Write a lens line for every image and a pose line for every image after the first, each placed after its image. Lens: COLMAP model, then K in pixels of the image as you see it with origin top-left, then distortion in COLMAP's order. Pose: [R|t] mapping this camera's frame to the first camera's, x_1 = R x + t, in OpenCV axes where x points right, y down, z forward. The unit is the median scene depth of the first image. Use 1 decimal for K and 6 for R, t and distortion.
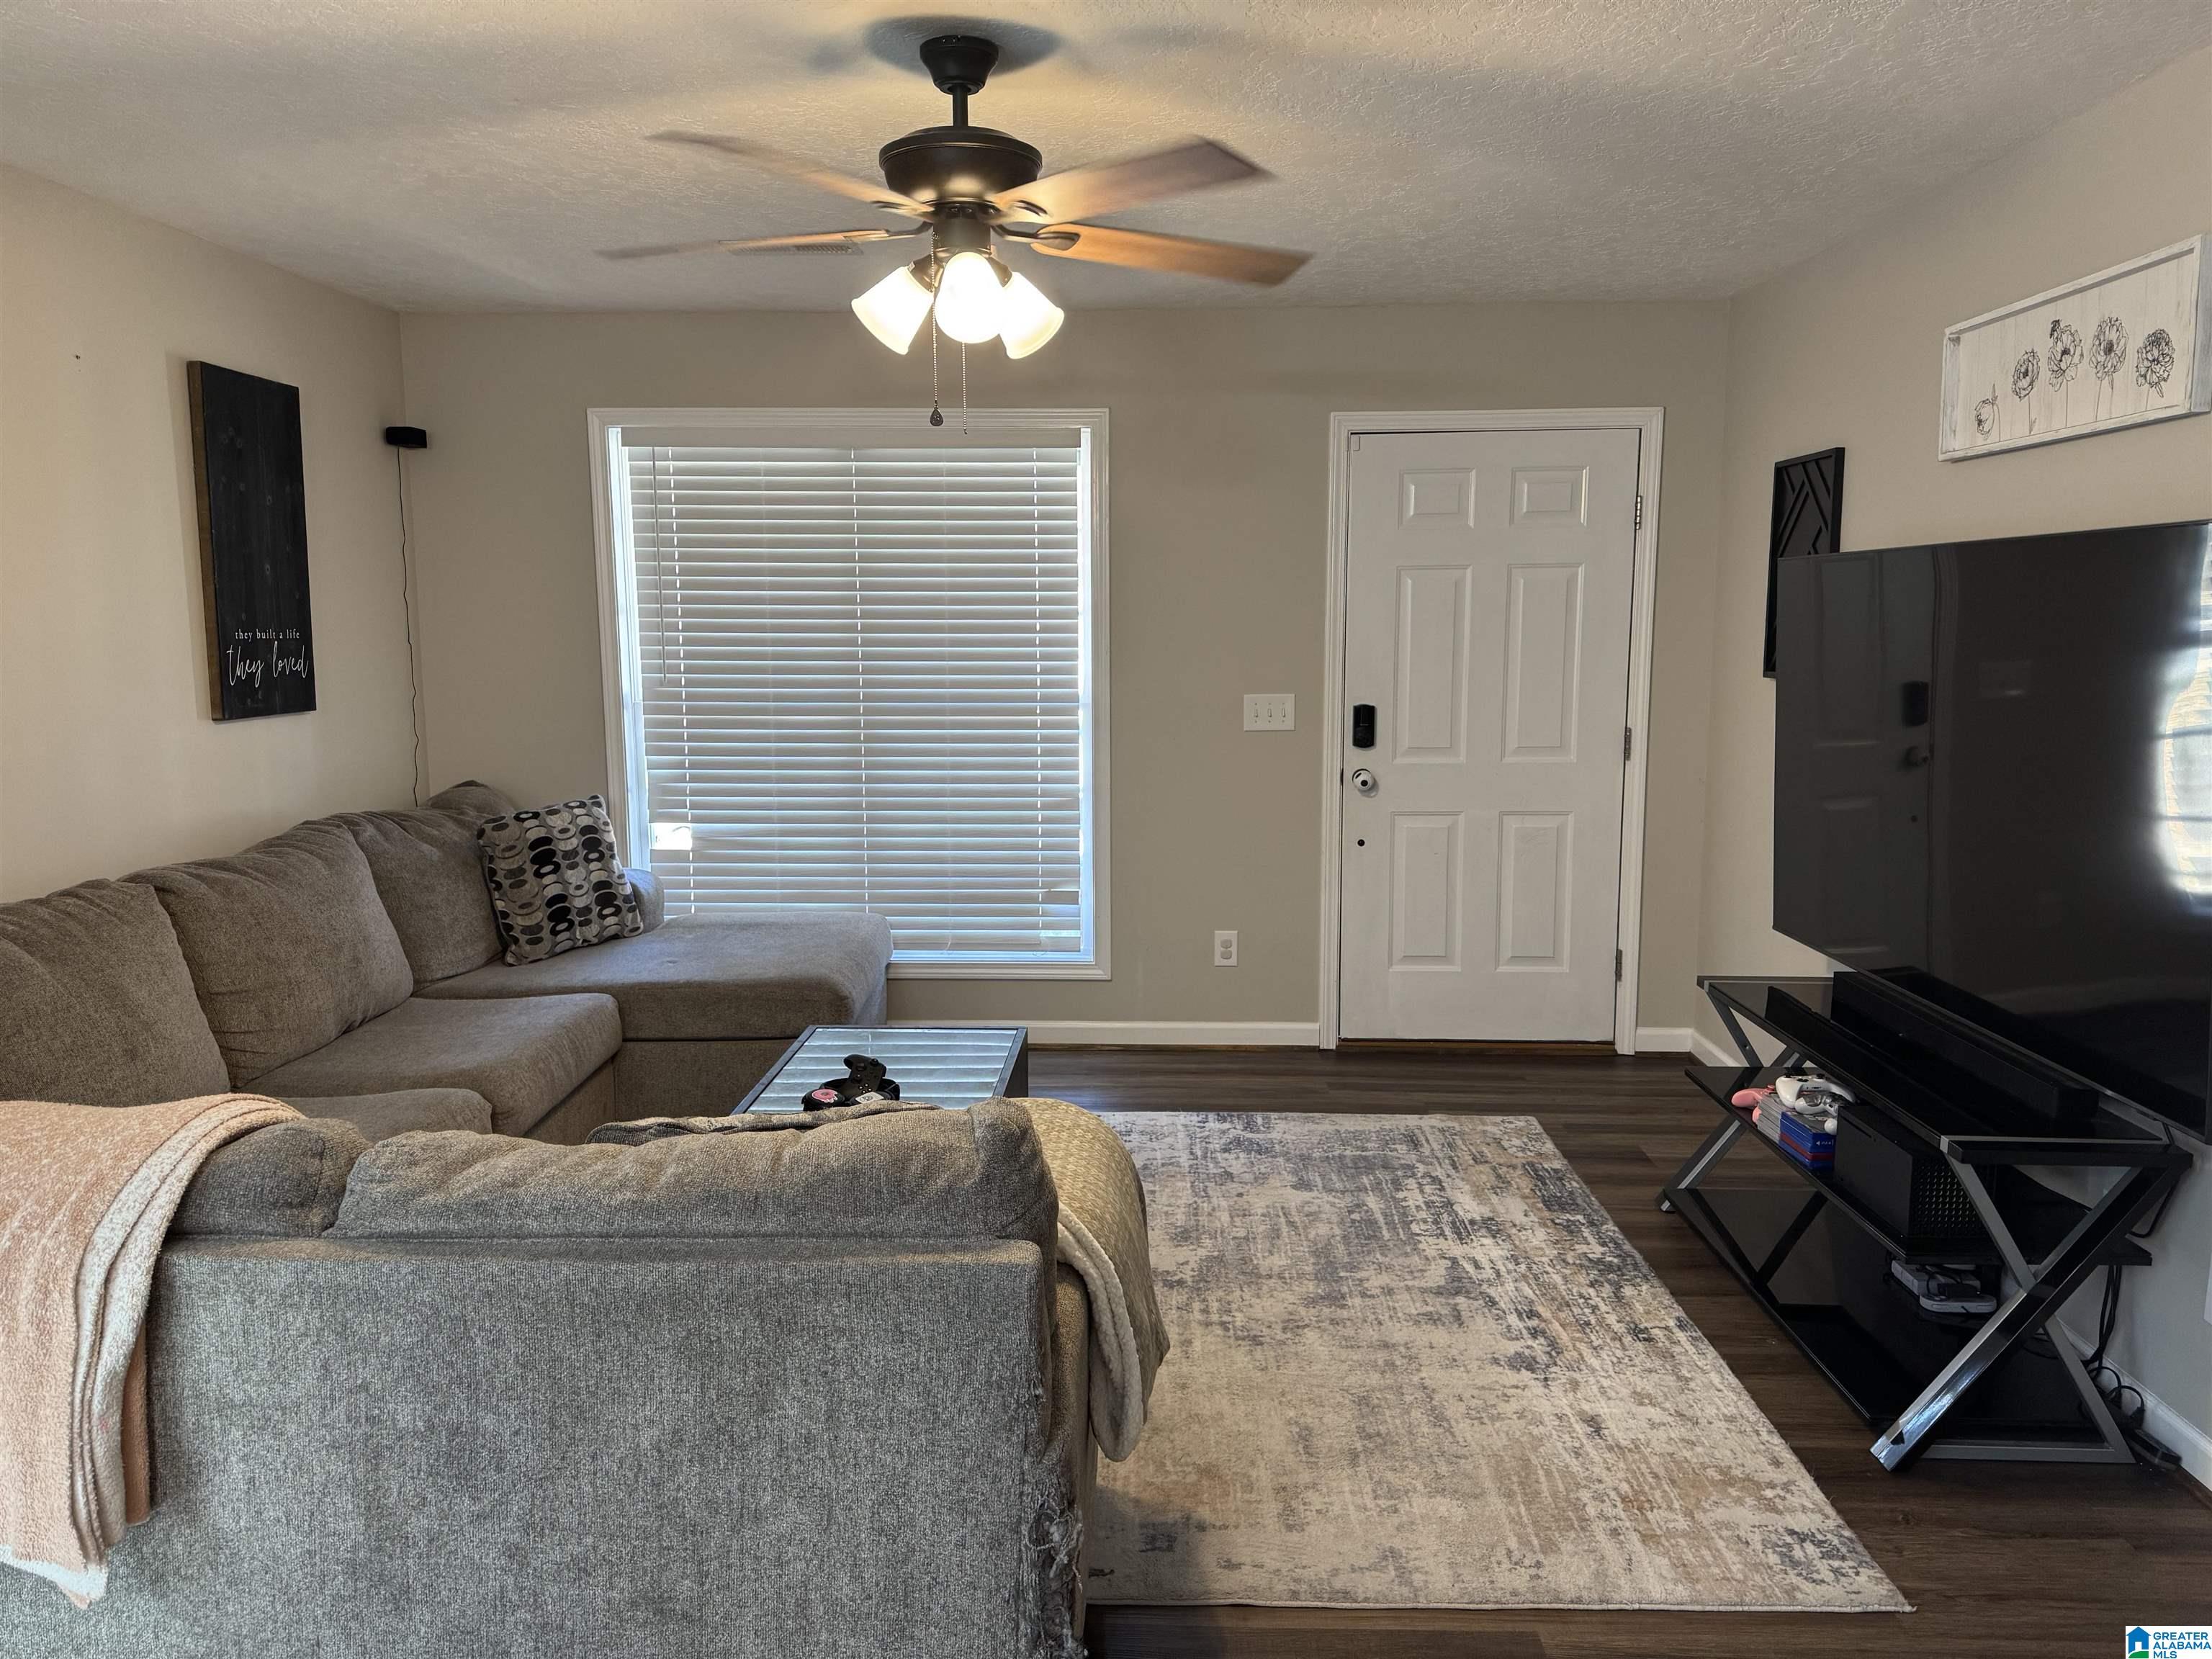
lens RADIAL K [[1542.4, 0, 1105.6], [0, 1542.4, 822.9], [0, 0, 1]] dist [0.050909, -0.080261]
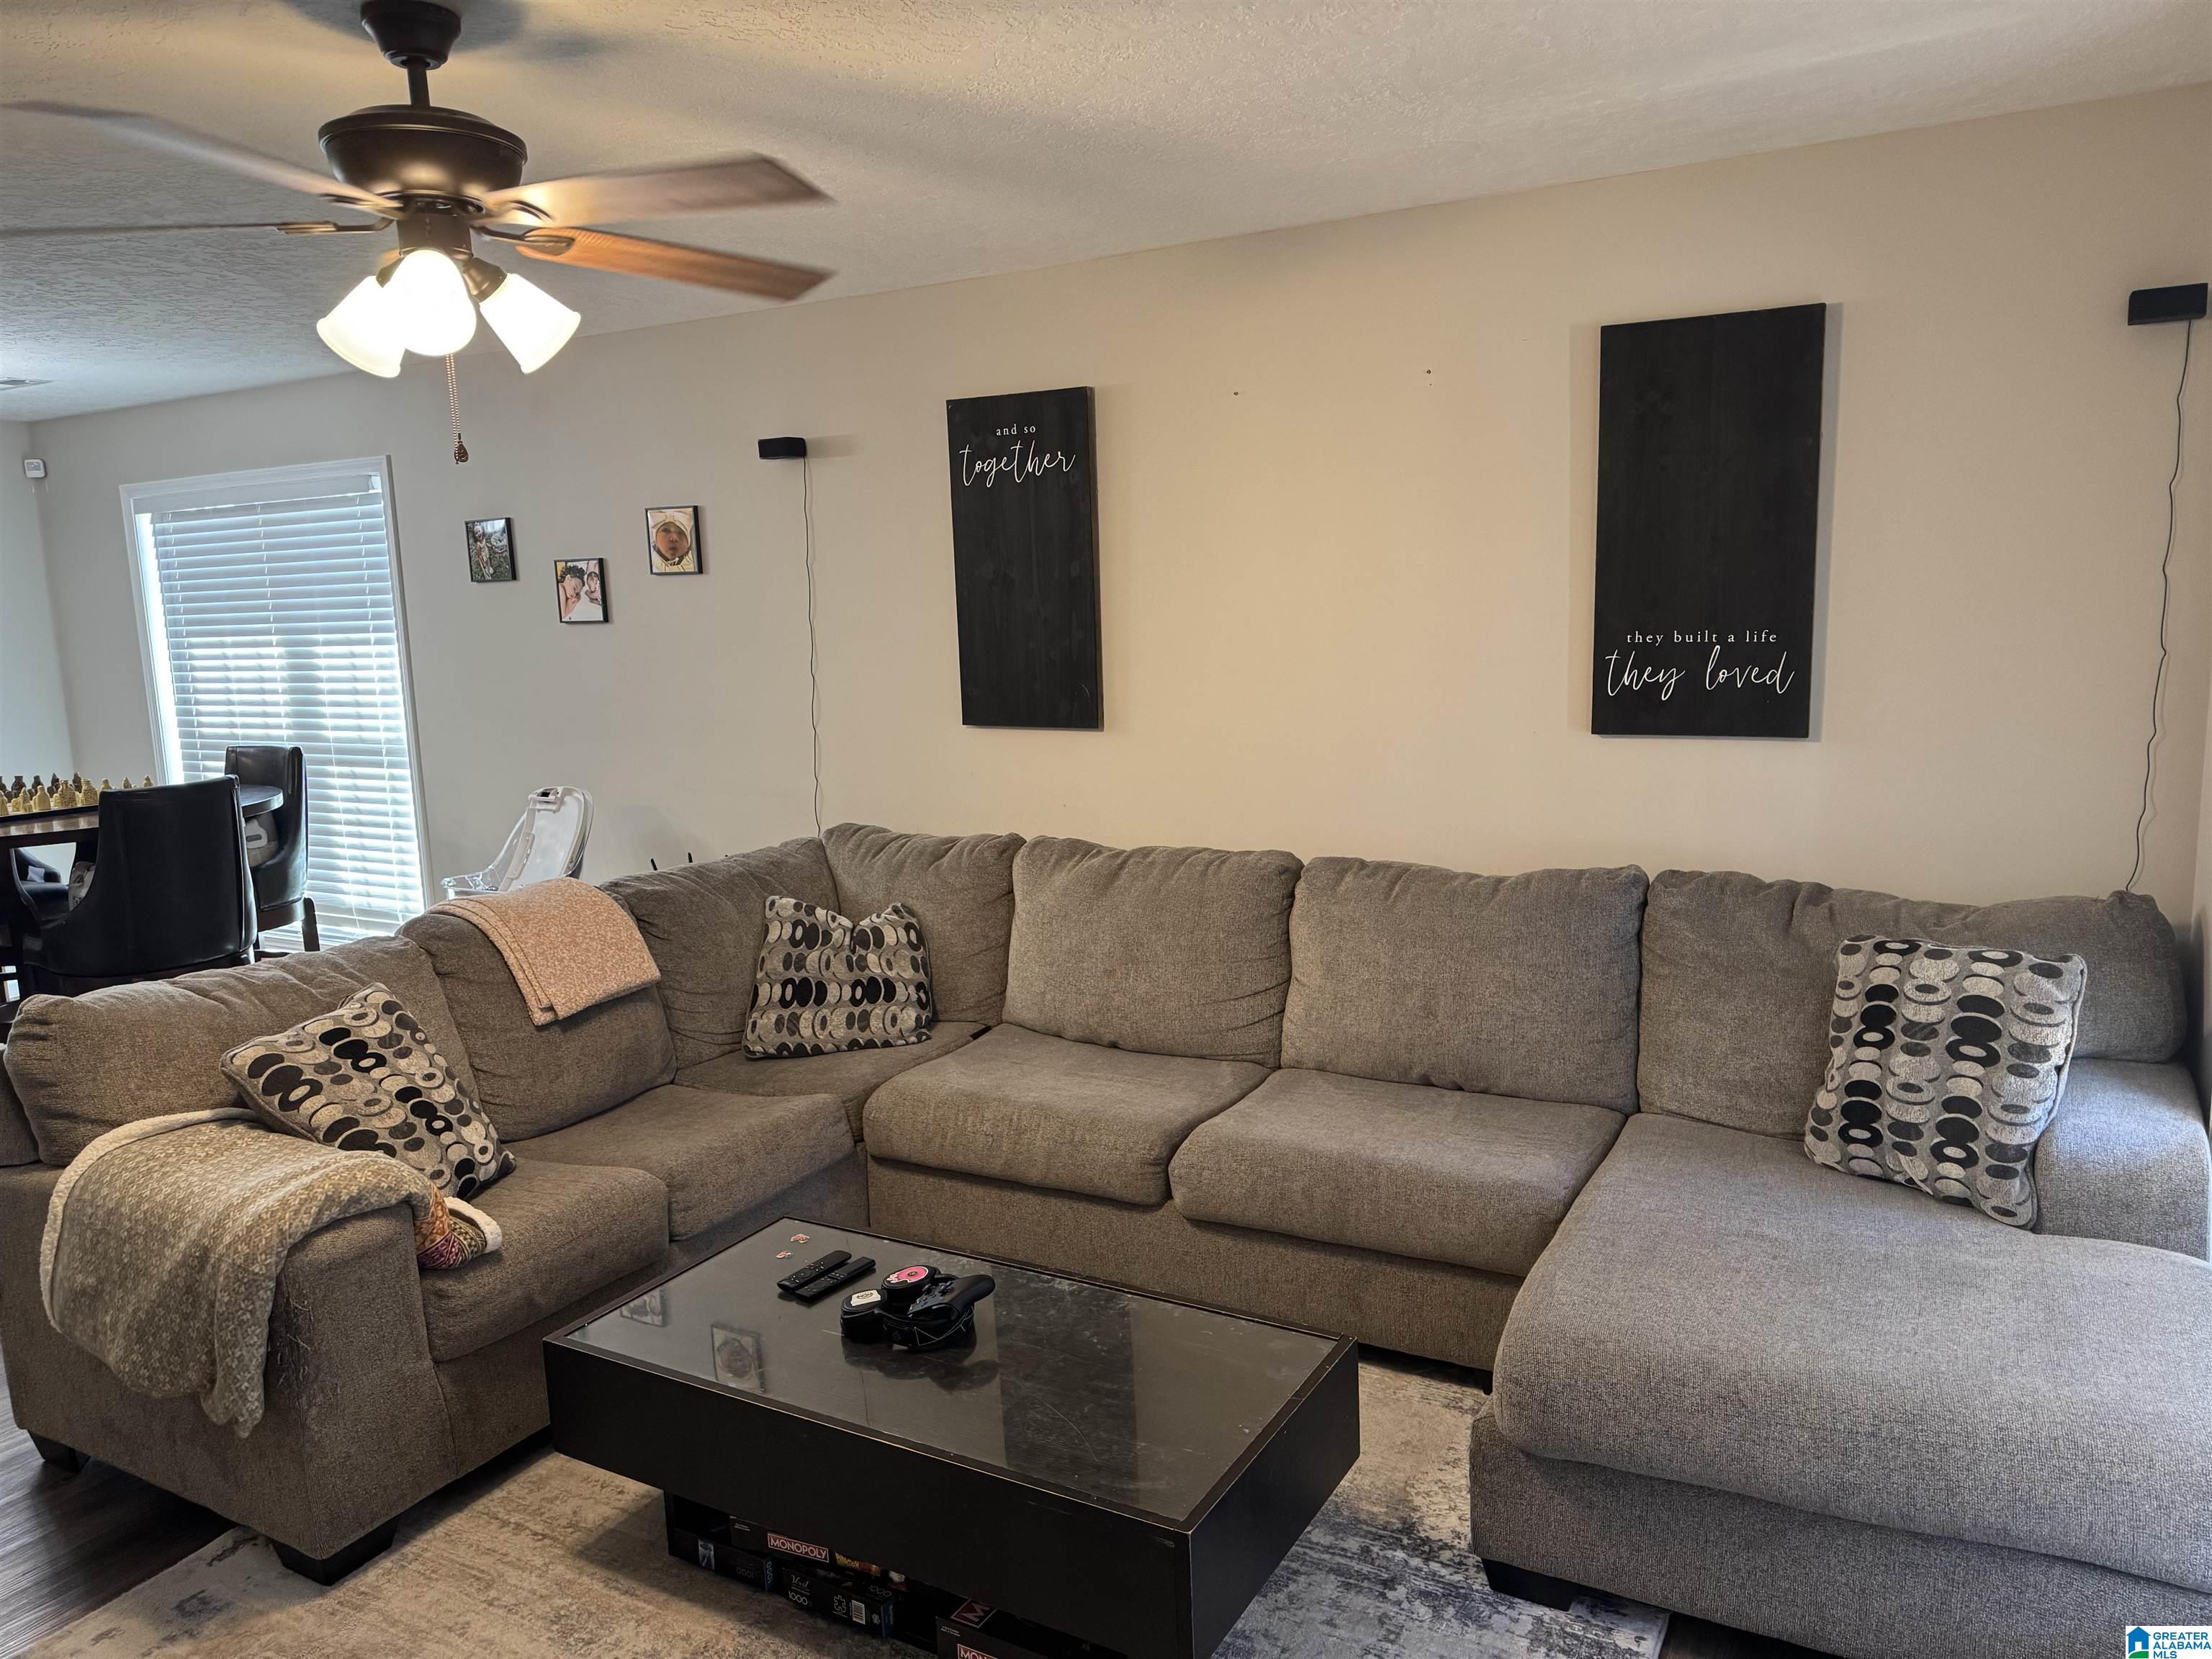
lens RADIAL K [[1542.4, 0, 1112.1], [0, 1542.4, 835.4], [0, 0, 1]] dist [0.050909, -0.080261]
pose [[-0.449227, 0.159493, -0.879066, 0.297104], [-0.087511, 0.971350, 0.220957, -0.155277], [0.889122, 0.176188, -0.422399, 0.975124]]
